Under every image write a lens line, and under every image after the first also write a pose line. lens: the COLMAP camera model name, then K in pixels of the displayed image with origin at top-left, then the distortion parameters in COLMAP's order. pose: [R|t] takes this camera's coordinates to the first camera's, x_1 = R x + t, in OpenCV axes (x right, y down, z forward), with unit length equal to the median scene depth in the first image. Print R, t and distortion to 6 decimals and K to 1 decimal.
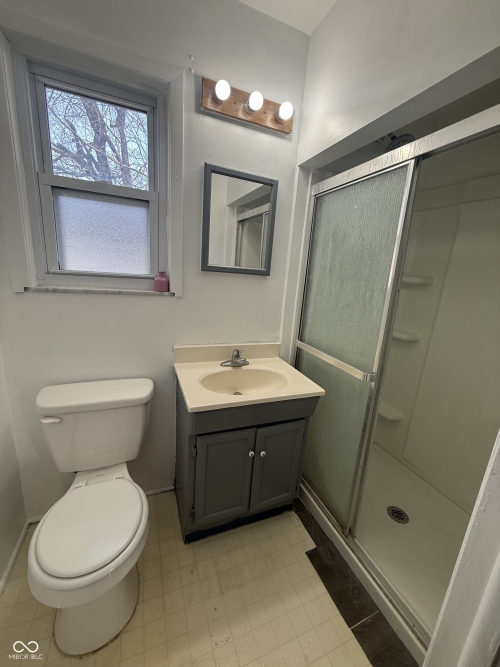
lens RADIAL K [[270.0, 0, 250.0], [0, 270.0, 333.5], [0, 0, 1]] dist [-0.003521, 0.000299]
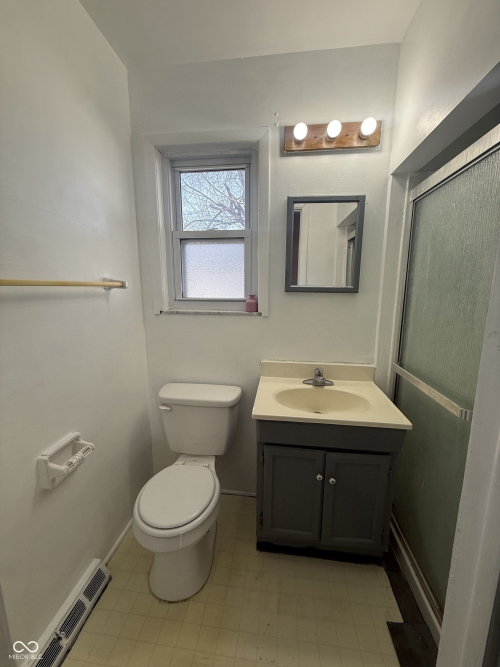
lens RADIAL K [[270.0, 0, 250.0], [0, 270.0, 333.5], [0, 0, 1]] dist [-0.003521, 0.000299]
pose [[0.867347, 0.014550, -0.497491, 0.244207], [-0.057071, 0.995887, -0.070373, 0.018337], [0.494421, 0.089430, 0.864610, 0.006175]]
